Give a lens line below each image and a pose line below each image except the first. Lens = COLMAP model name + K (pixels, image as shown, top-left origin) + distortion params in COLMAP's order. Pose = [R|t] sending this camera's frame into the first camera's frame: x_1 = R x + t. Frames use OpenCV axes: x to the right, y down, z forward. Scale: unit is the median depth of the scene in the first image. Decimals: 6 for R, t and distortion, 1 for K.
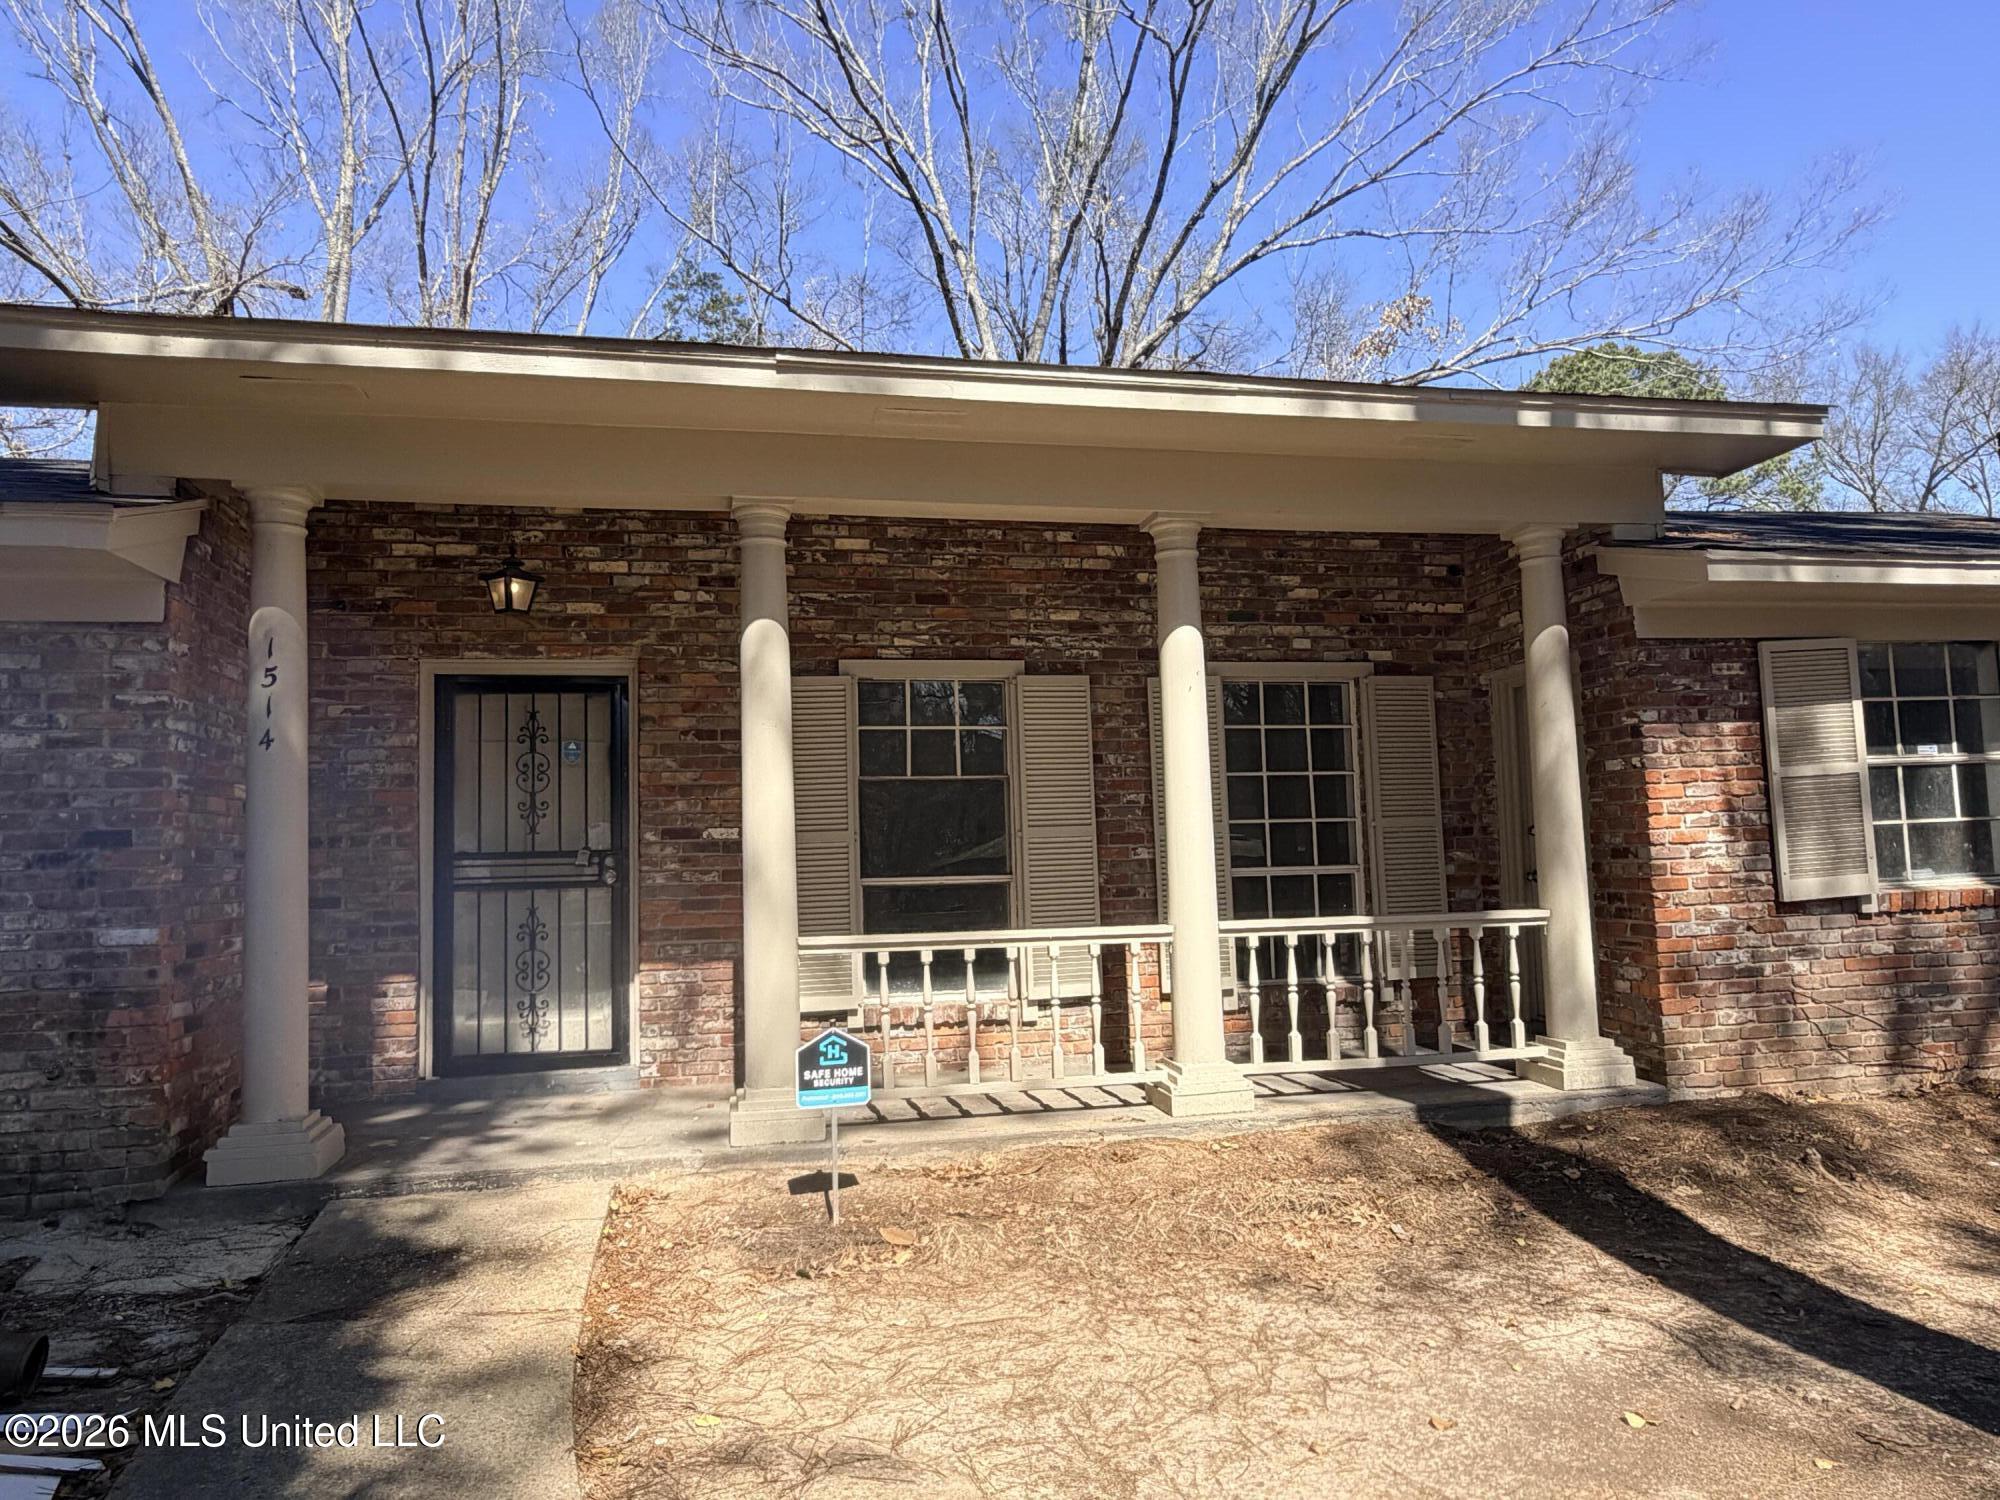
lens RADIAL K [[1286.5, 0, 1000.6], [0, 1286.5, 750.8], [0, 0, 1]] dist [0.002972, 0.001080]
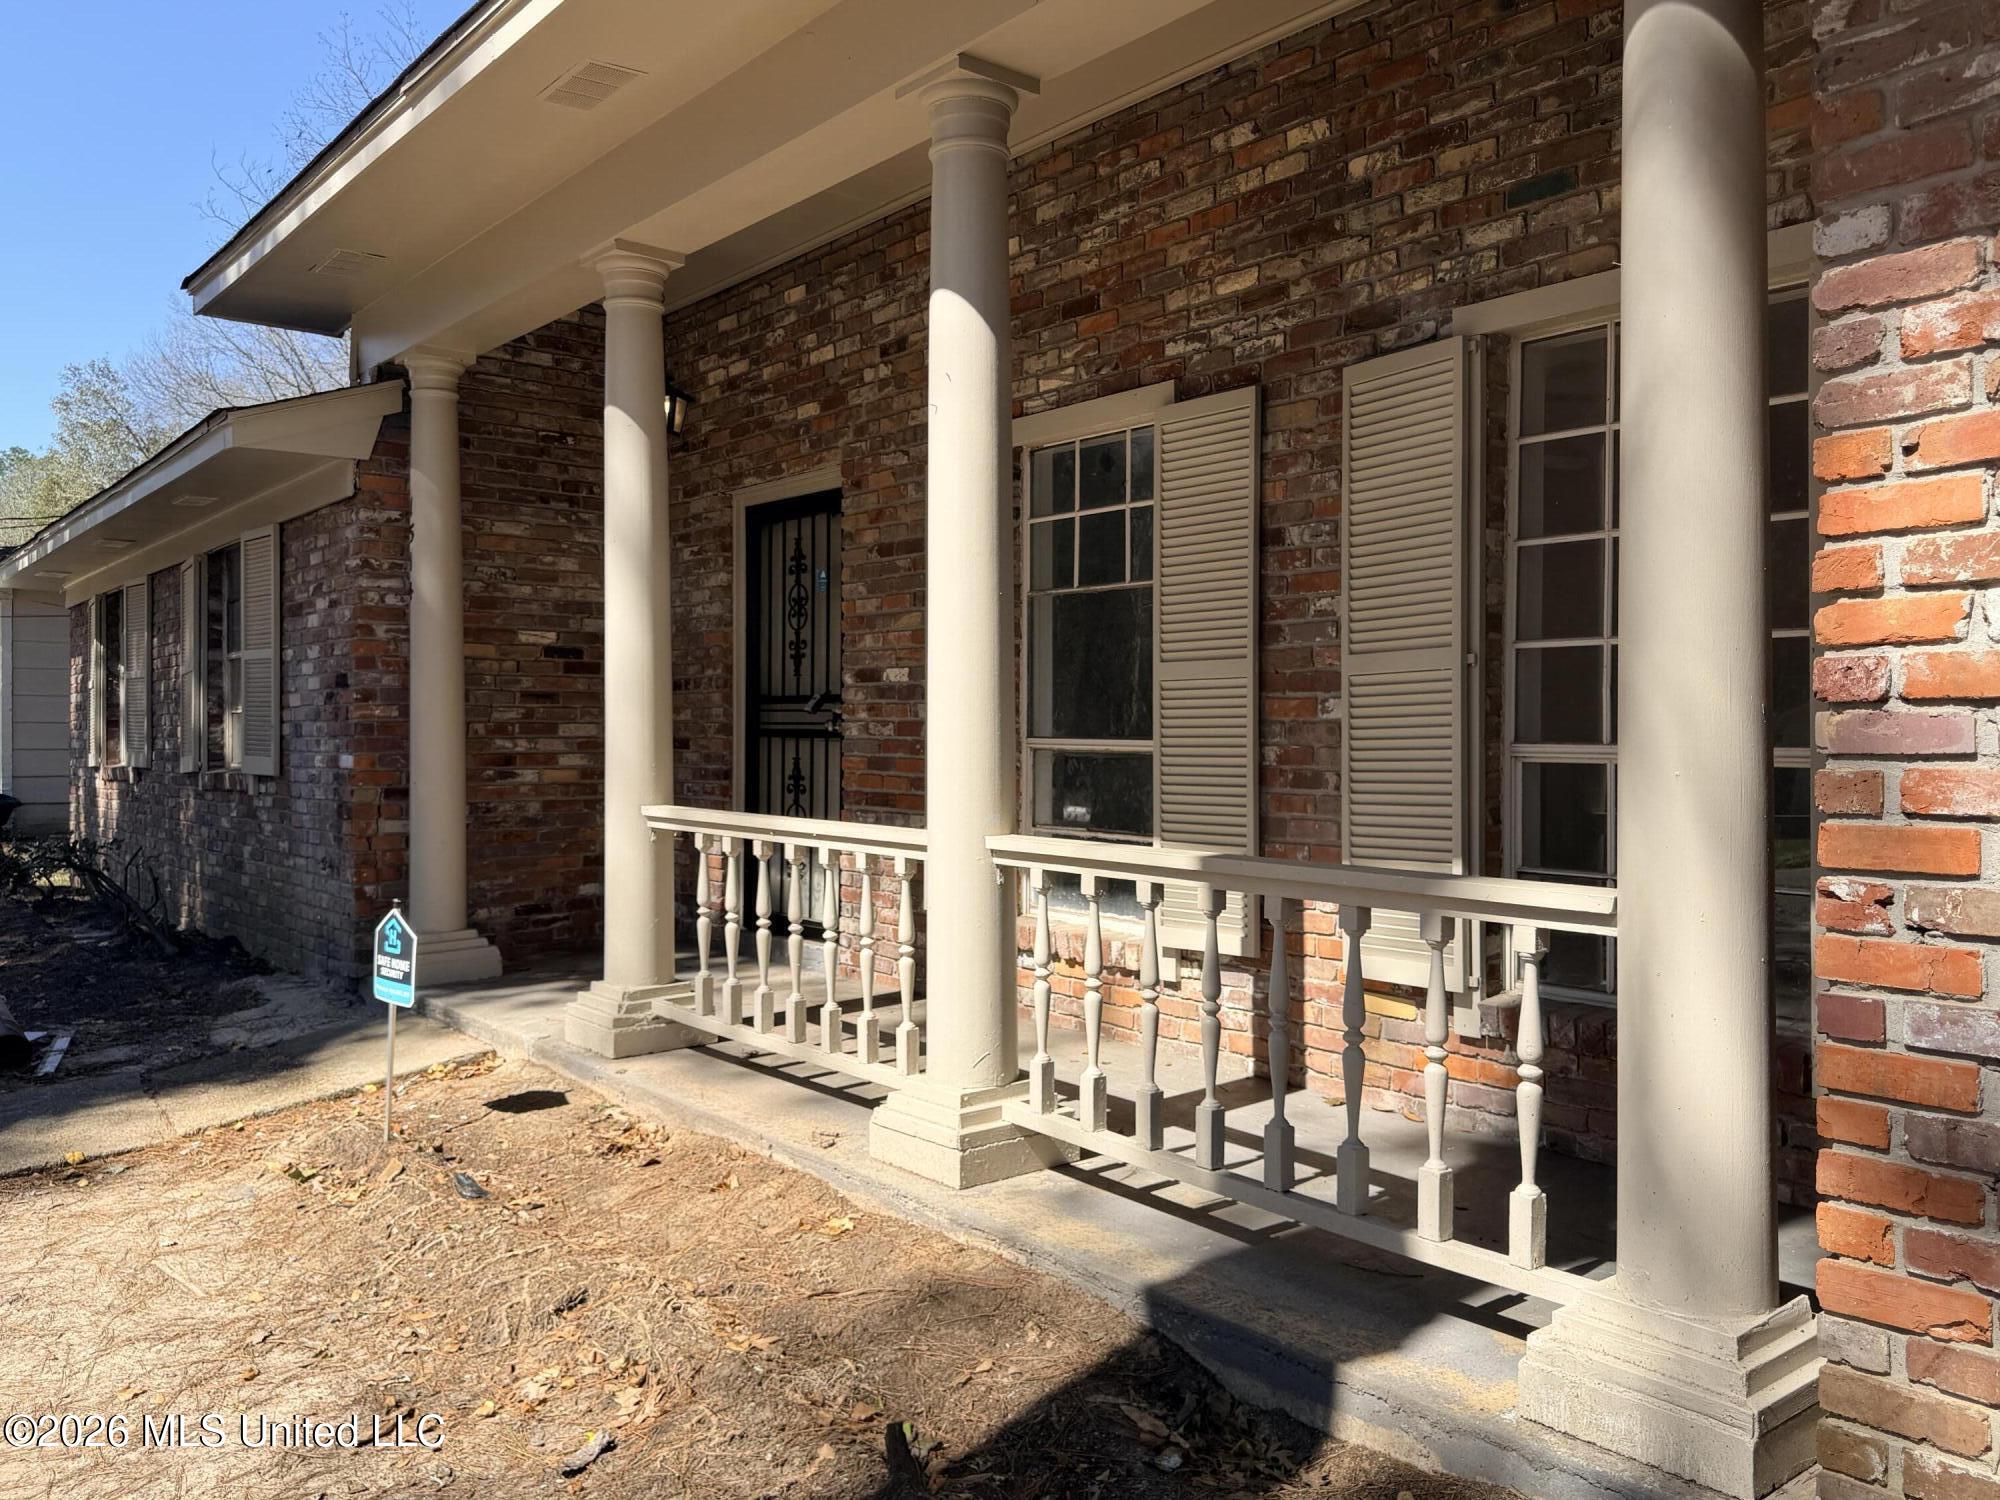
lens RADIAL K [[1563.6, 0, 1001.6], [0, 1563.6, 745.5], [0, 0, 1]] dist [0.049154, -0.039451]
pose [[0.455182, 0.036671, -0.889643, 0.661753], [0.062907, 0.995330, 0.073213, 0.041263], [0.888173, -0.089290, 0.450750, 0.624391]]
